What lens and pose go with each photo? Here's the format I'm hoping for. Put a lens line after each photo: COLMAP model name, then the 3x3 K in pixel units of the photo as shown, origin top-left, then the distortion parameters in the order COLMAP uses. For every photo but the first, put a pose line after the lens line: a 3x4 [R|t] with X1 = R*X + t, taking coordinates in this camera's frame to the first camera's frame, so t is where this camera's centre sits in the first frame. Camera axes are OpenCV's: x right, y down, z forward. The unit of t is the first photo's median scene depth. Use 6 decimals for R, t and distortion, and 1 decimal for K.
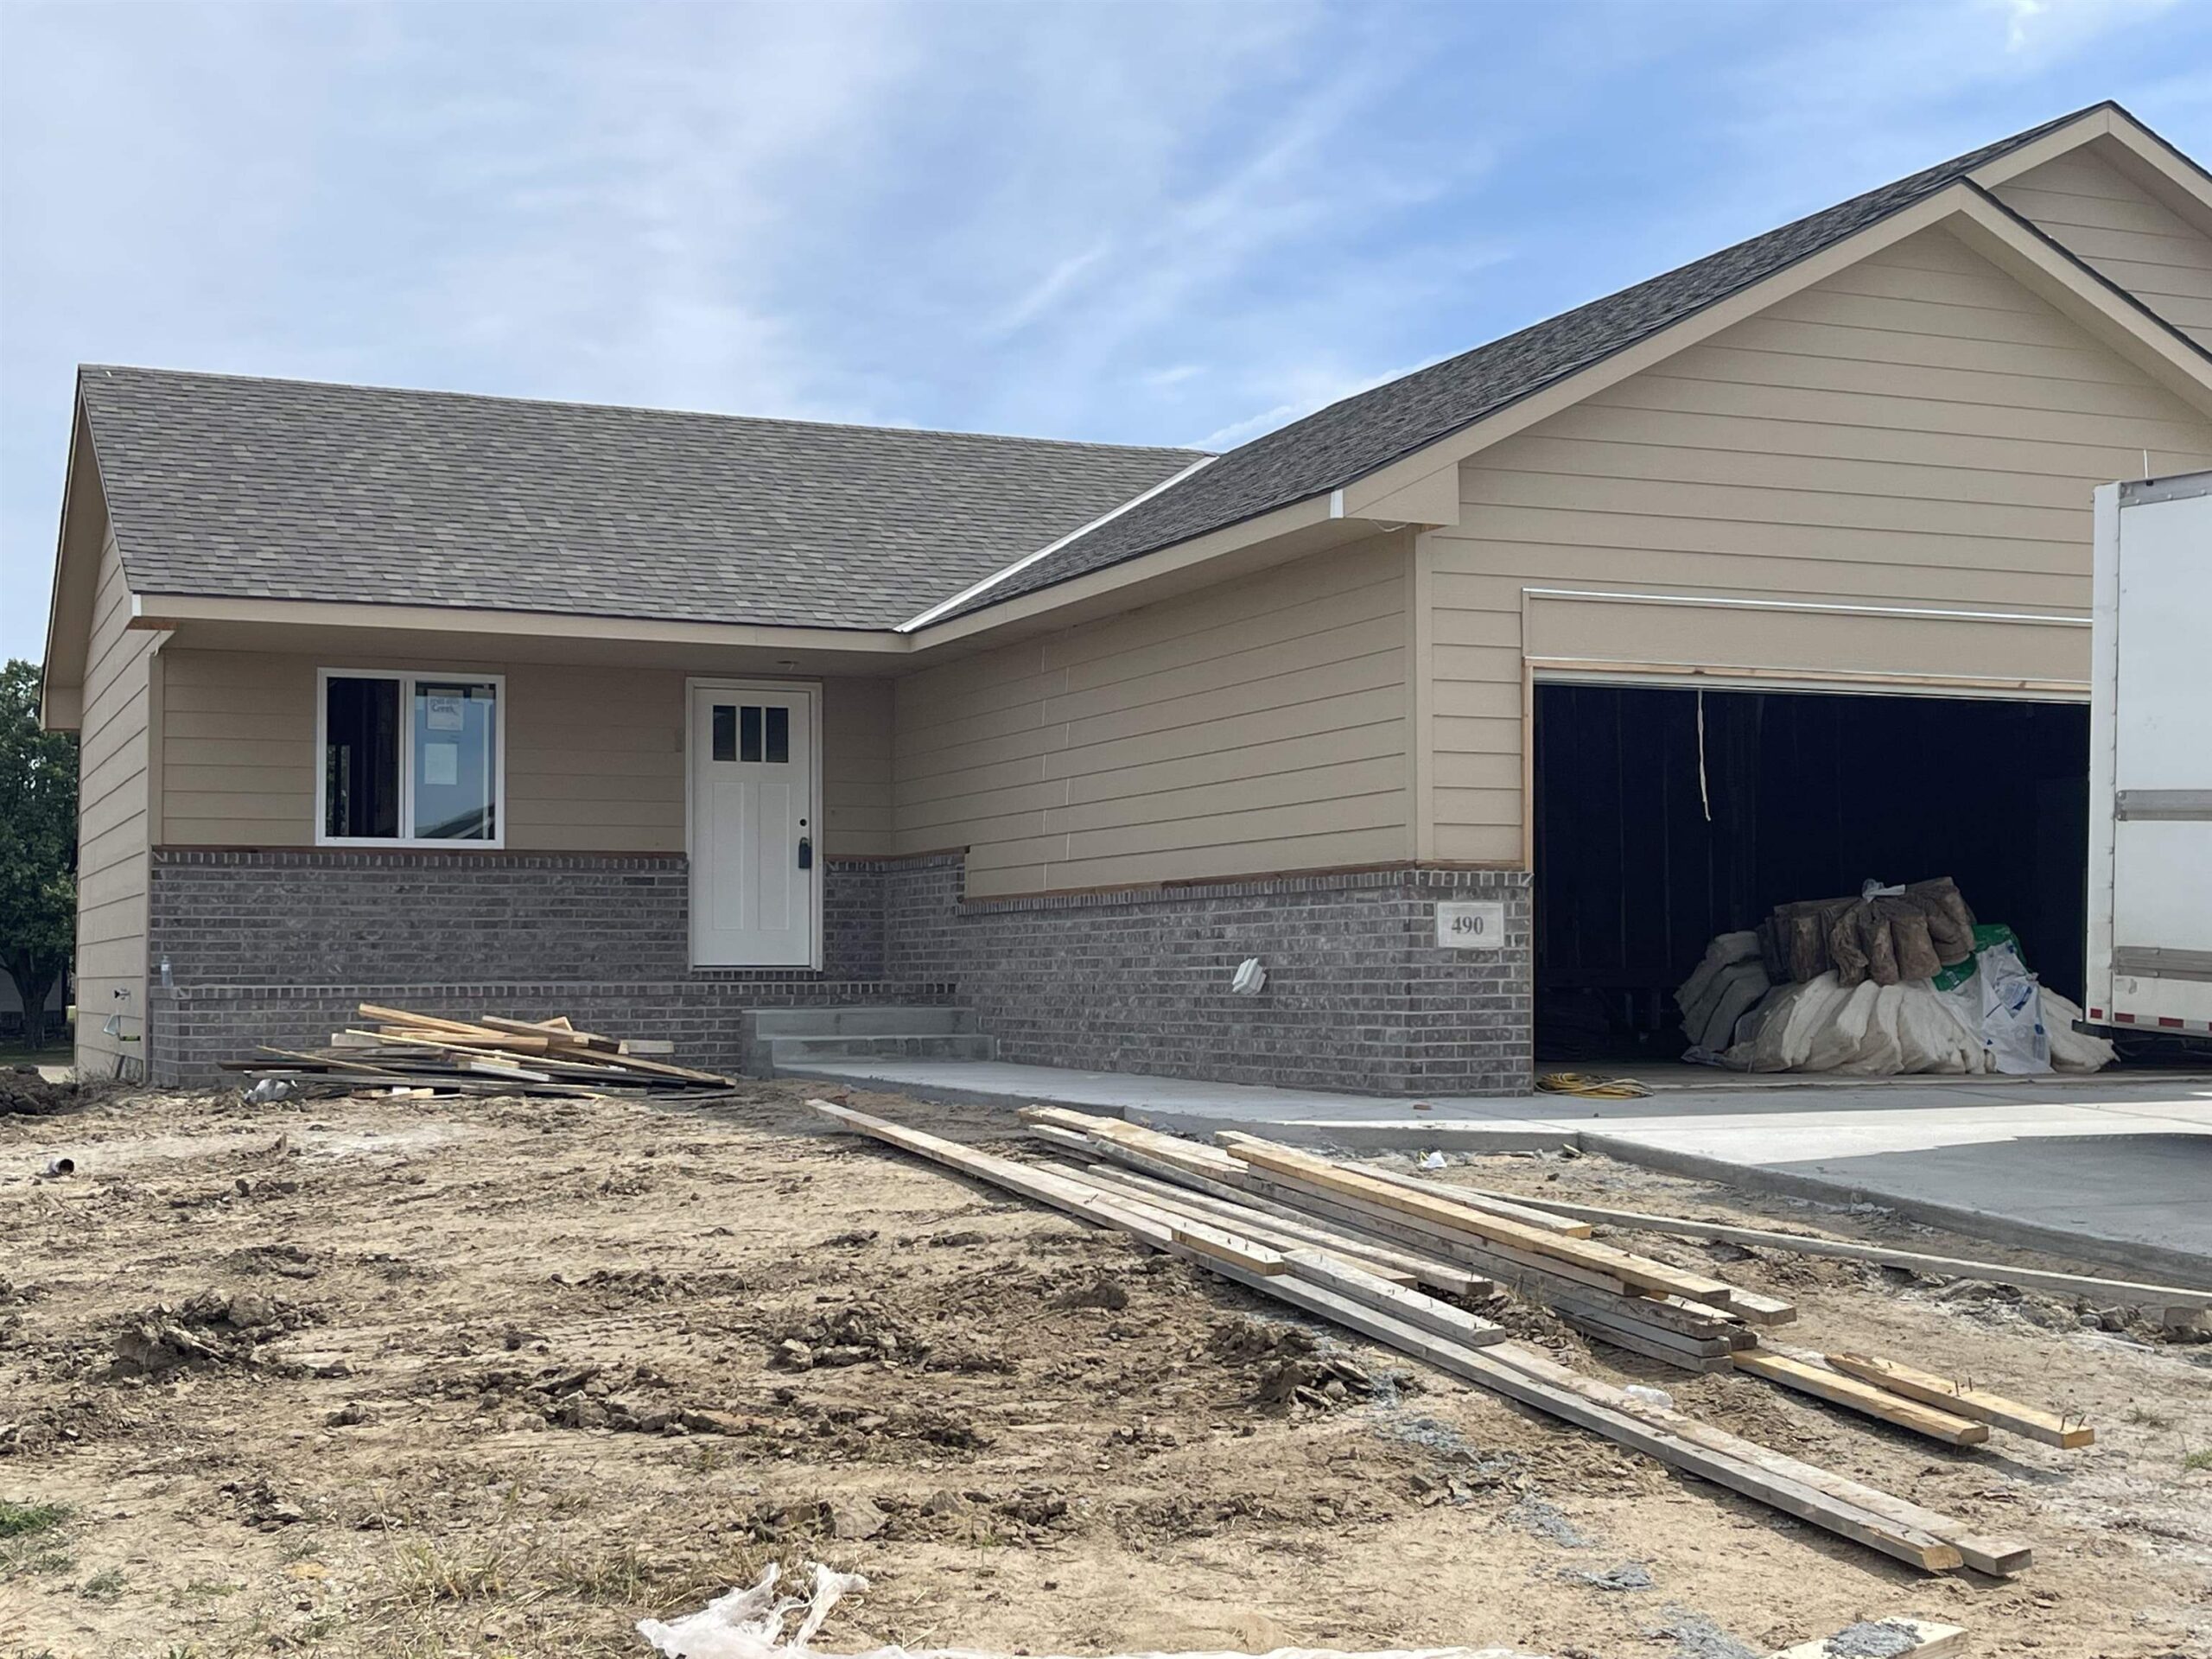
lens RADIAL K [[2858.4, 0, 1112.0], [0, 2858.4, 829.5], [0, 0, 1]] dist [0.072617, 0.000000]
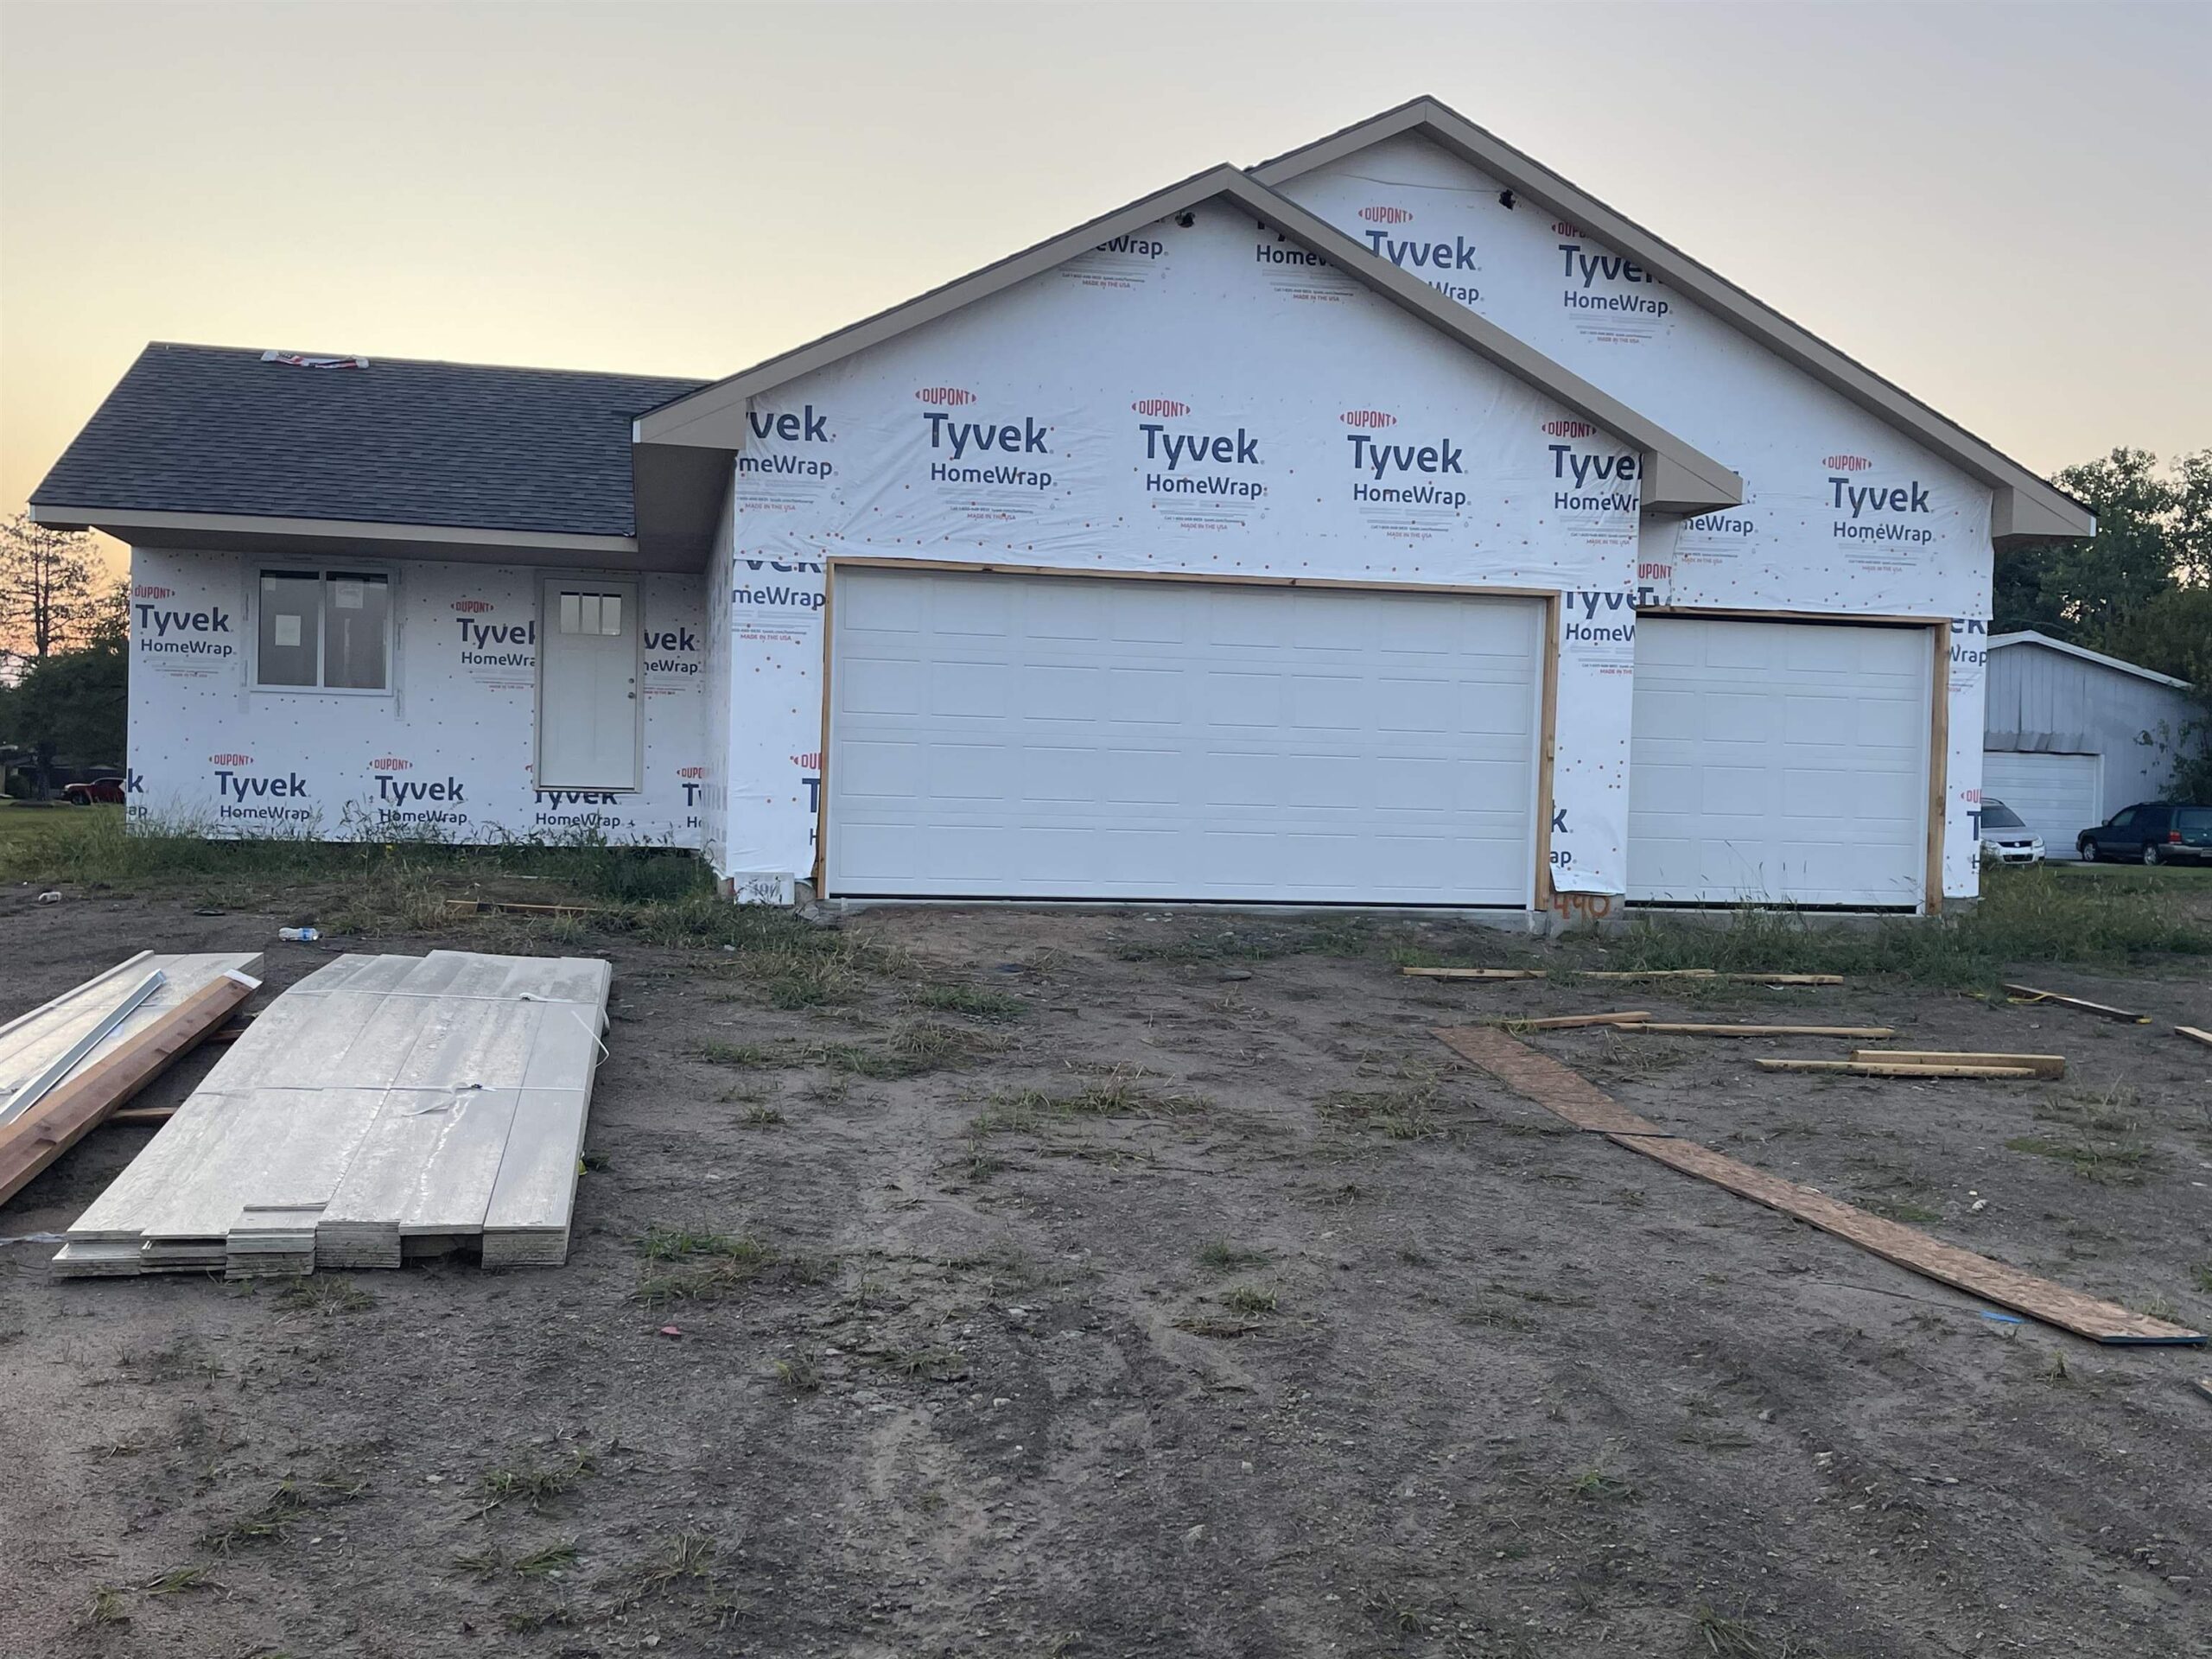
lens RADIAL K [[2172.5, 0, 1112.1], [0, 2172.5, 817.2], [0, 0, 1]] dist [0.047180, 0.000000]
pose [[0.978354, 0.028997, -0.204897, 0.346521], [-0.017498, 0.998180, 0.057712, -0.001749], [0.206198, -0.052878, 0.977081, 0.057673]]
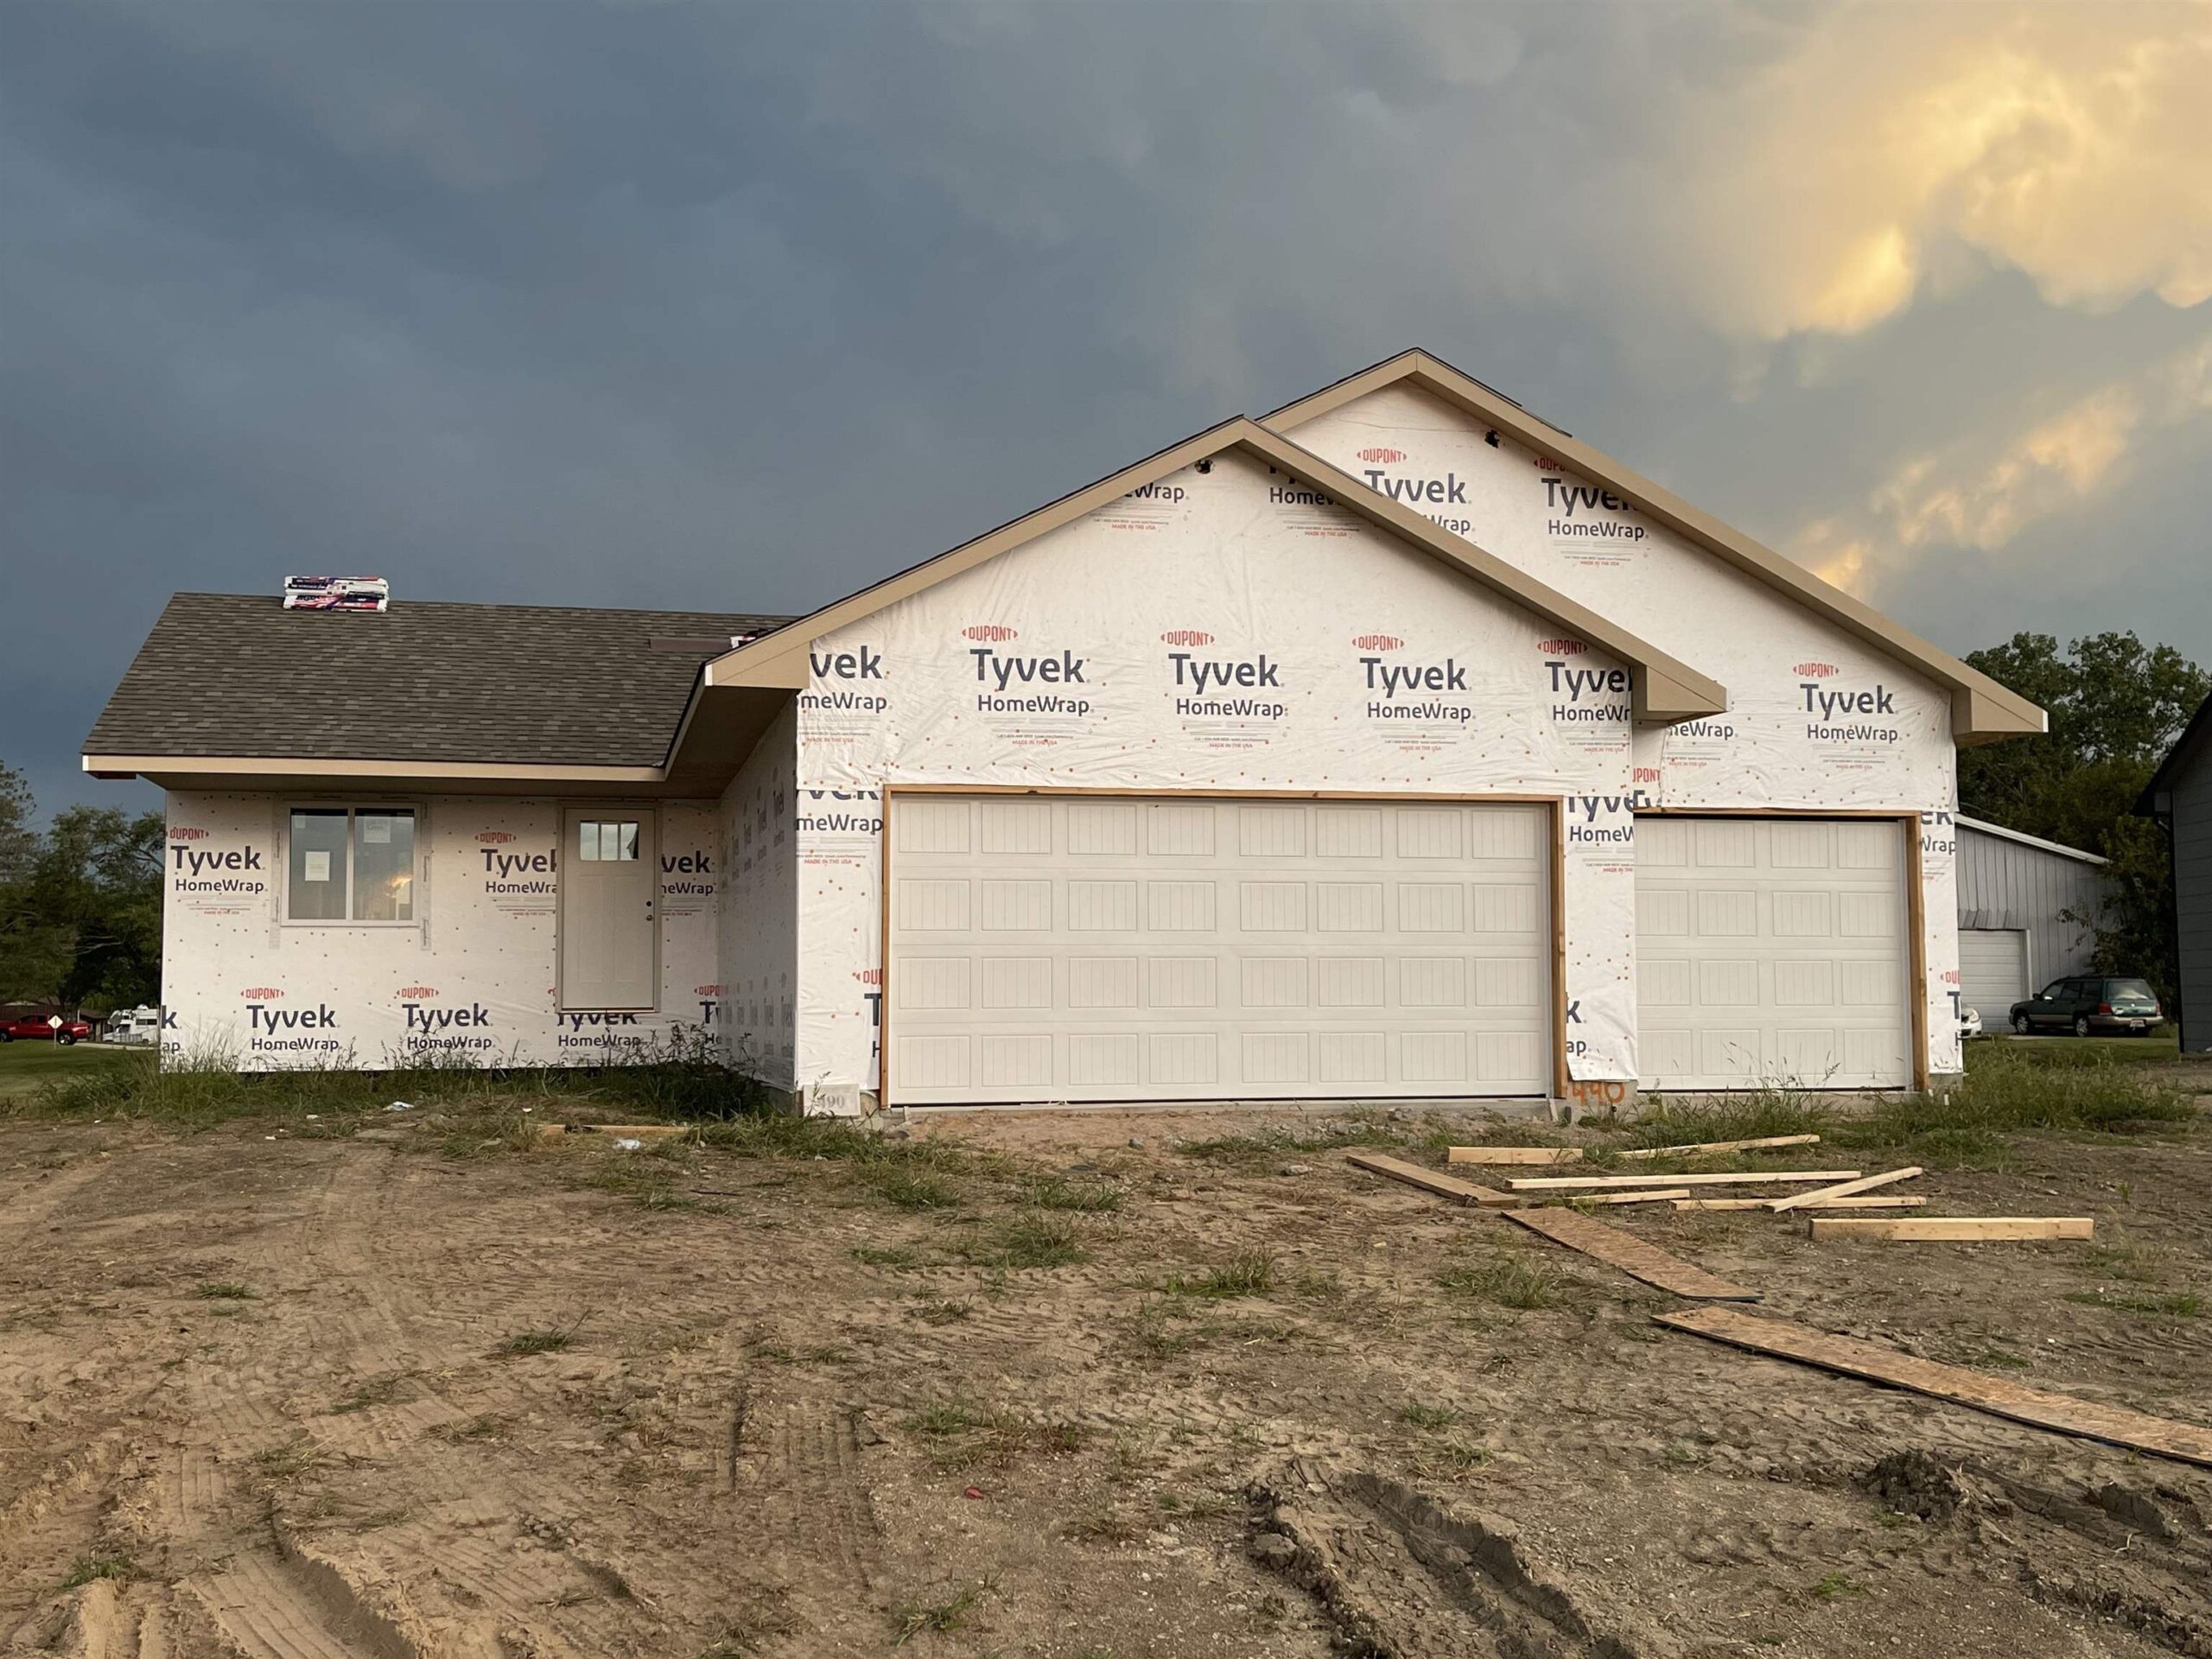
lens RADIAL K [[2172.5, 0, 1098.3], [0, 2172.5, 820.3], [0, 0, 1]] dist [0.047180, 0.000000]
pose [[0.984062, -0.018191, -0.176893, 0.314962], [0.012502, 0.999370, -0.033222, -0.005597], [0.177386, 0.030481, 0.983669, 0.007526]]
